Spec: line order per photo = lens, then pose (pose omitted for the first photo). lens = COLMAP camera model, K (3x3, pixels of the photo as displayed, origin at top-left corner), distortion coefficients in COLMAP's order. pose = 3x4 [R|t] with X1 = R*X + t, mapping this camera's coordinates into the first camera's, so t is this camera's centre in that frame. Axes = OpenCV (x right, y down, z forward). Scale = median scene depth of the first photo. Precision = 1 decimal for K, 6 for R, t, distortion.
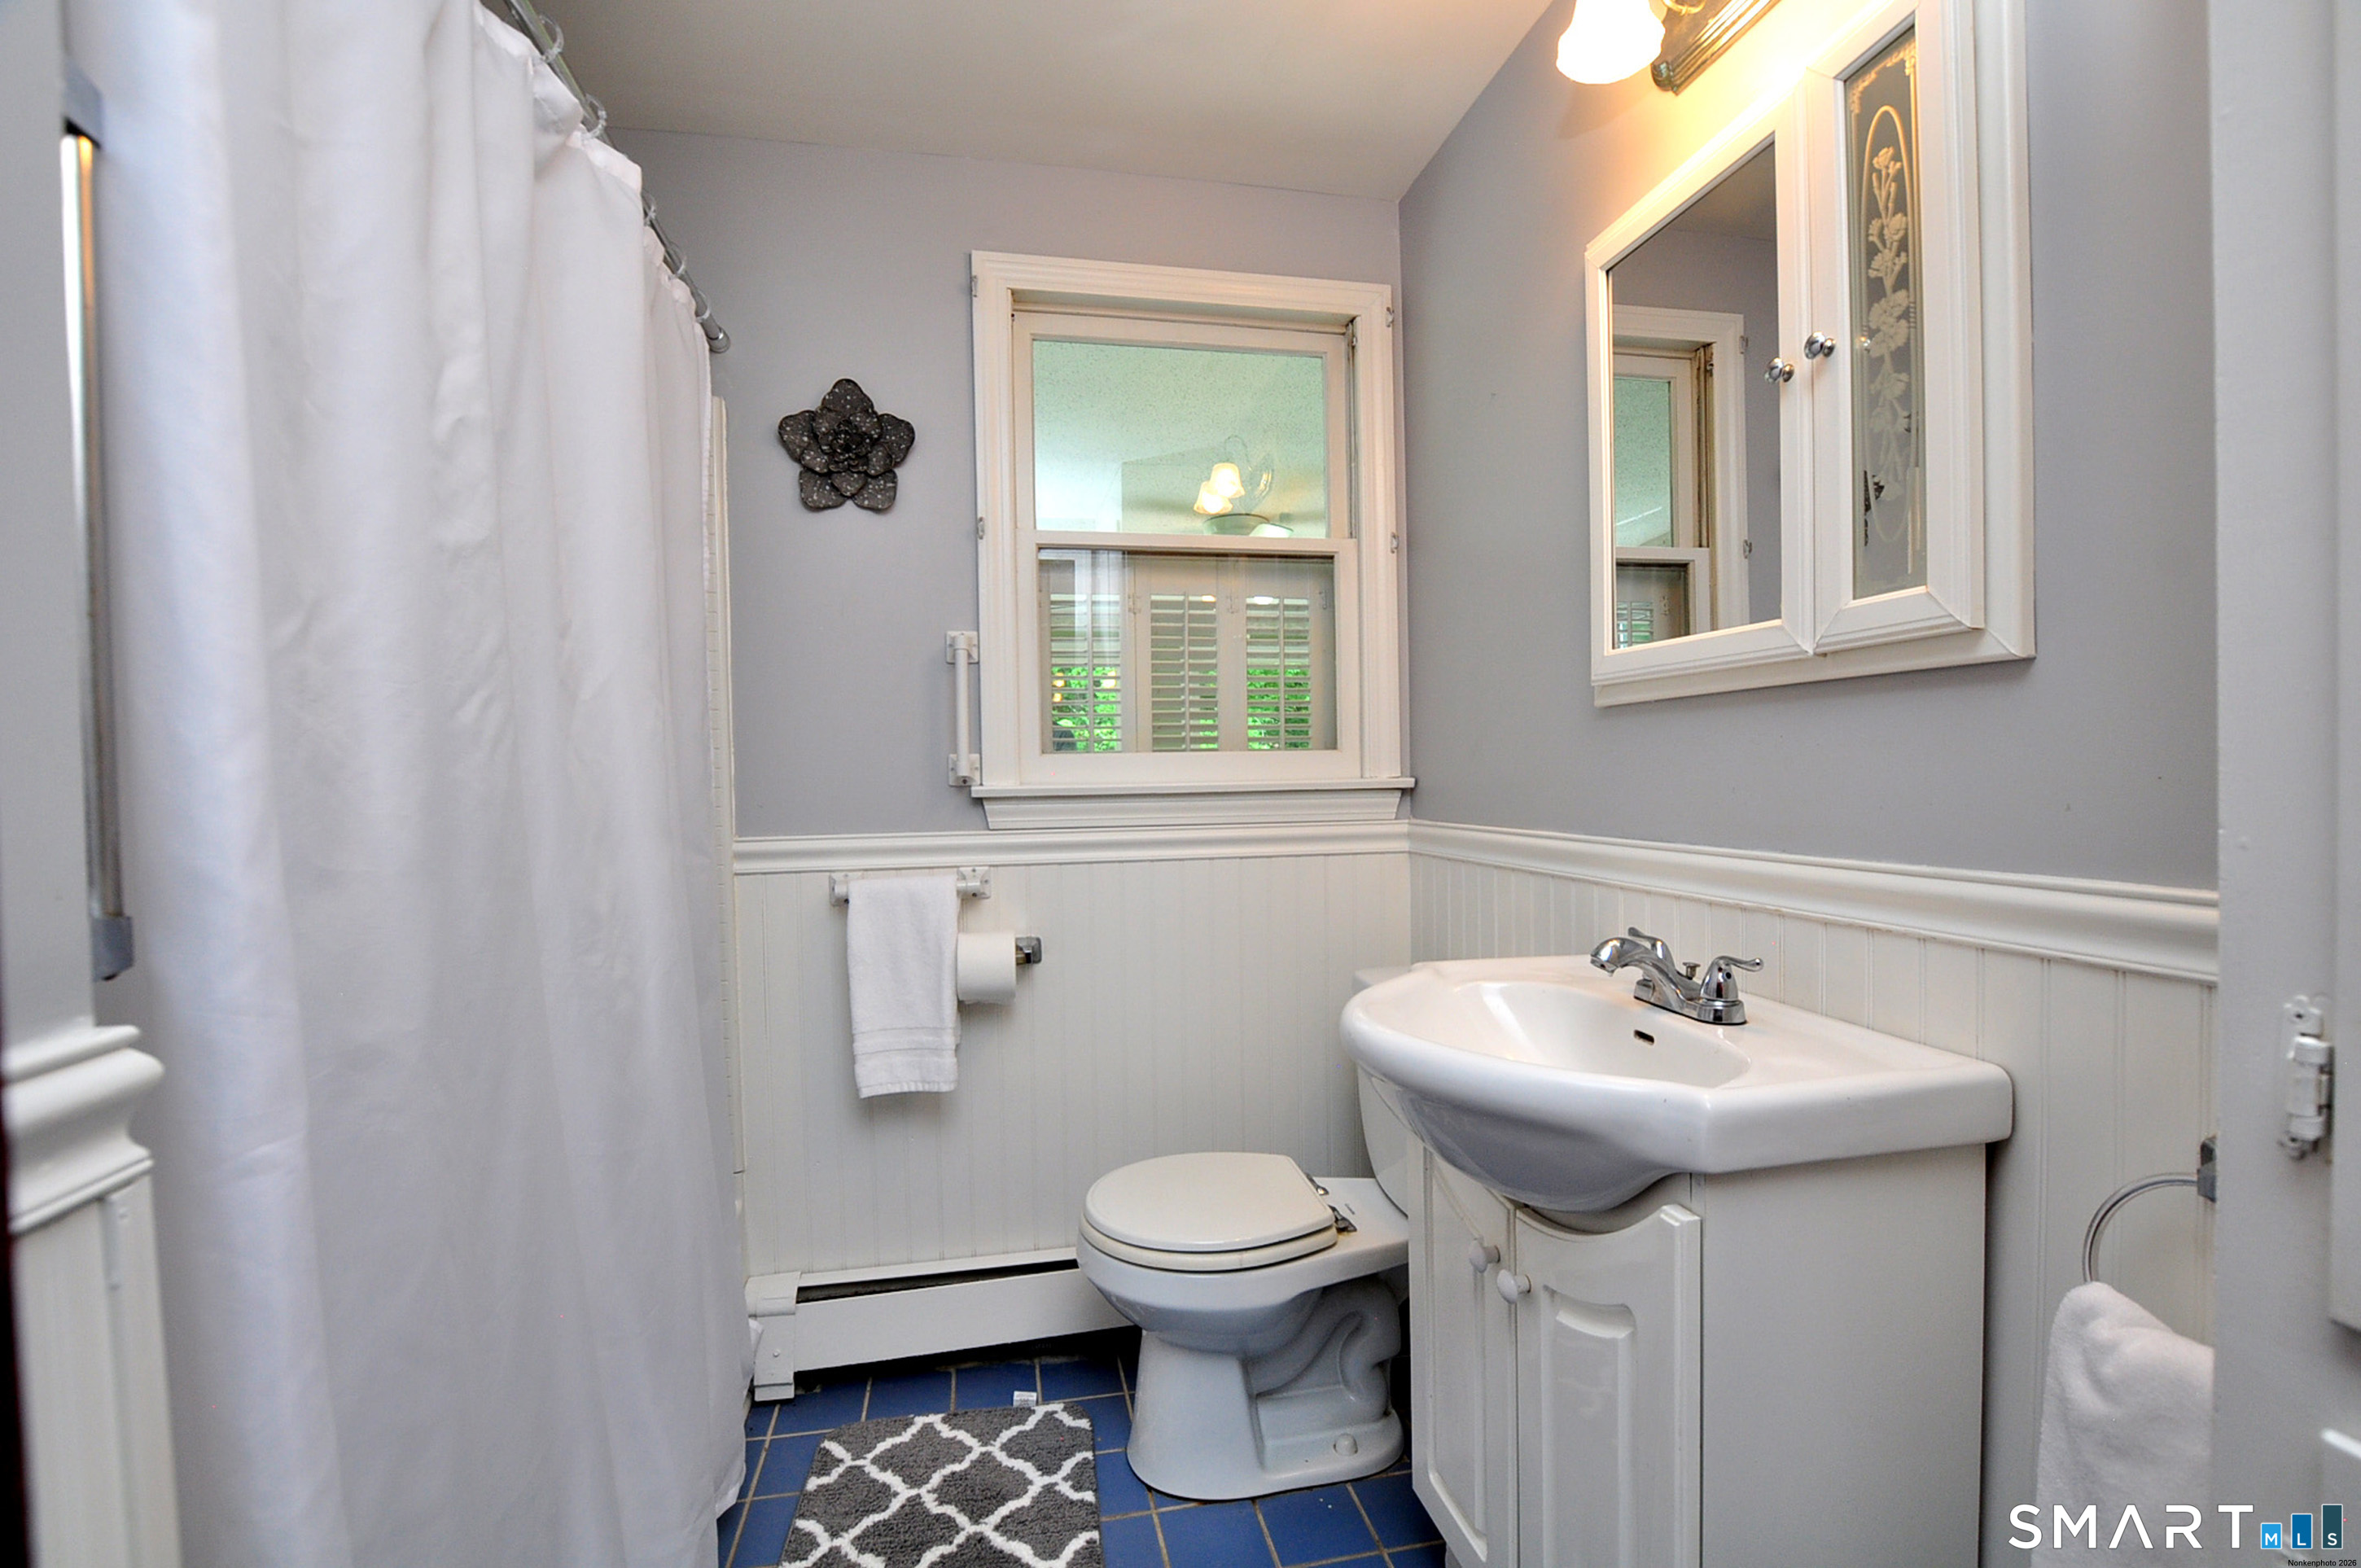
lens RADIAL K [[1066.6, 0, 1186.5], [0, 1066.6, 751.8], [0, 0, 1]] dist [-0.036980, 0.000223]
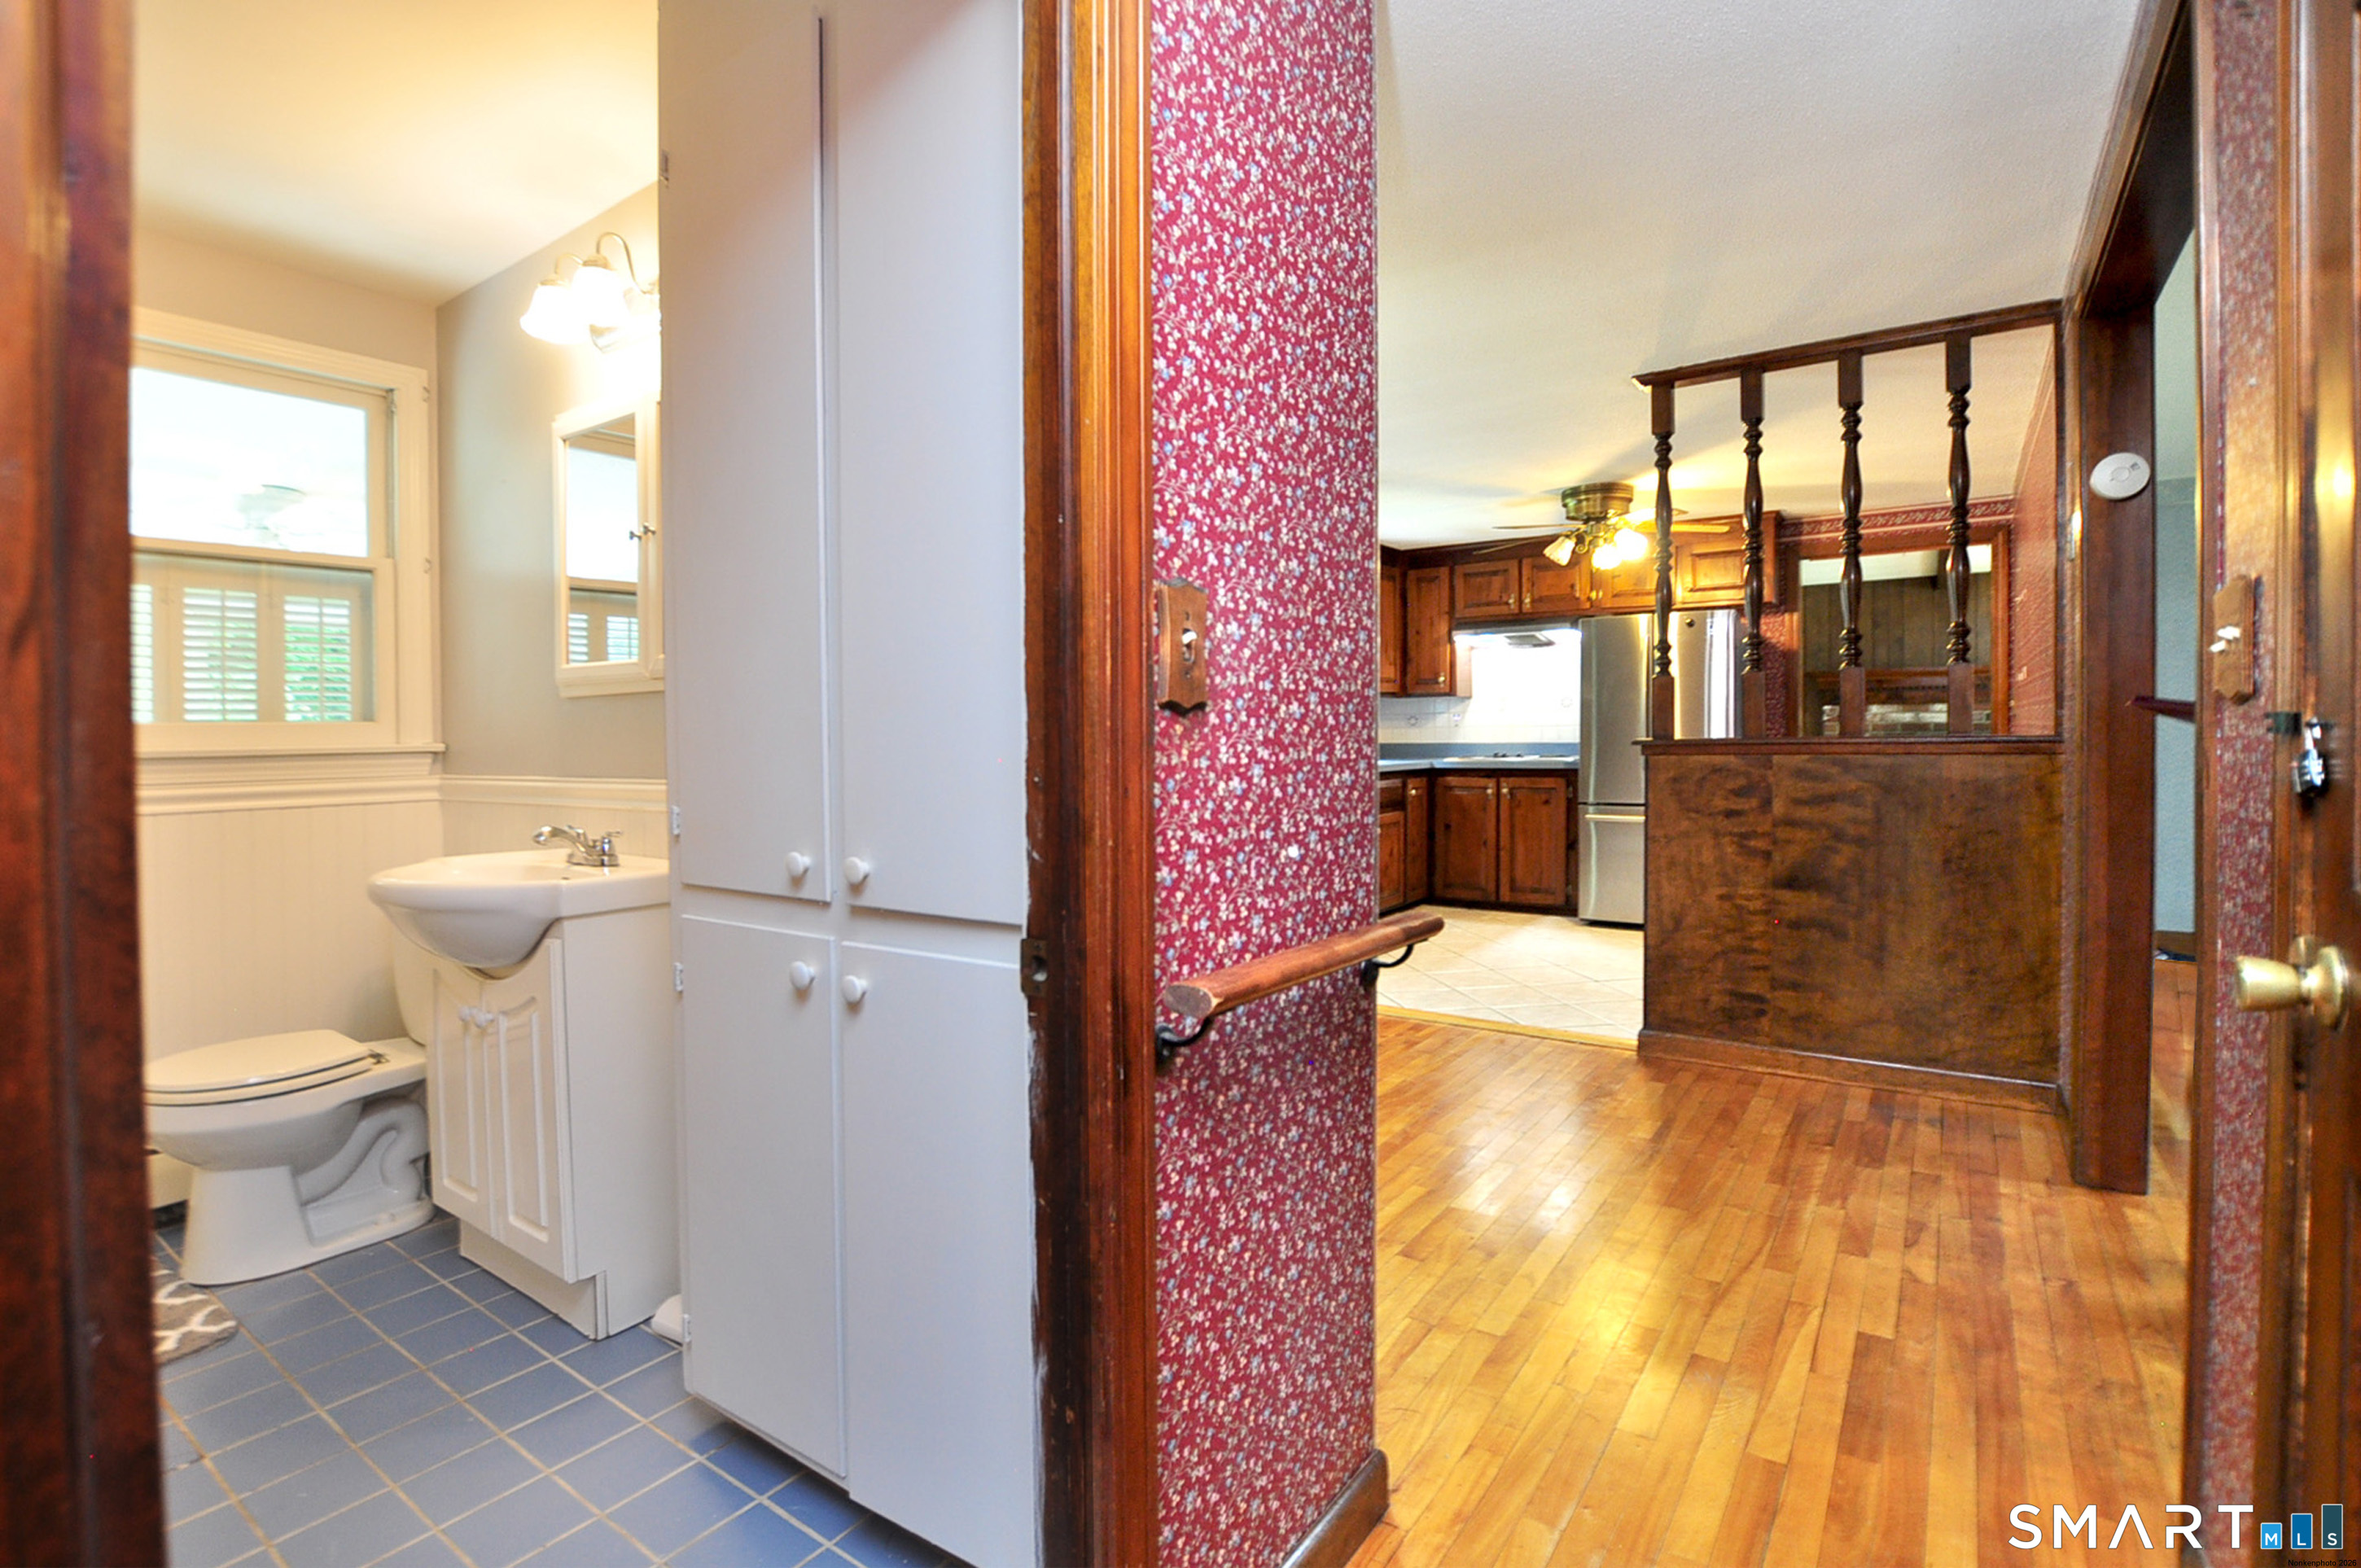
lens RADIAL K [[1066.6, 0, 1186.5], [0, 1066.6, 751.8], [0, 0, 1]] dist [-0.036980, 0.000223]
pose [[0.711299, -0.002676, 0.702885, -0.052327], [-0.011068, 0.999826, 0.015006, 0.005576], [-0.702803, -0.018454, 0.711145, -0.668070]]
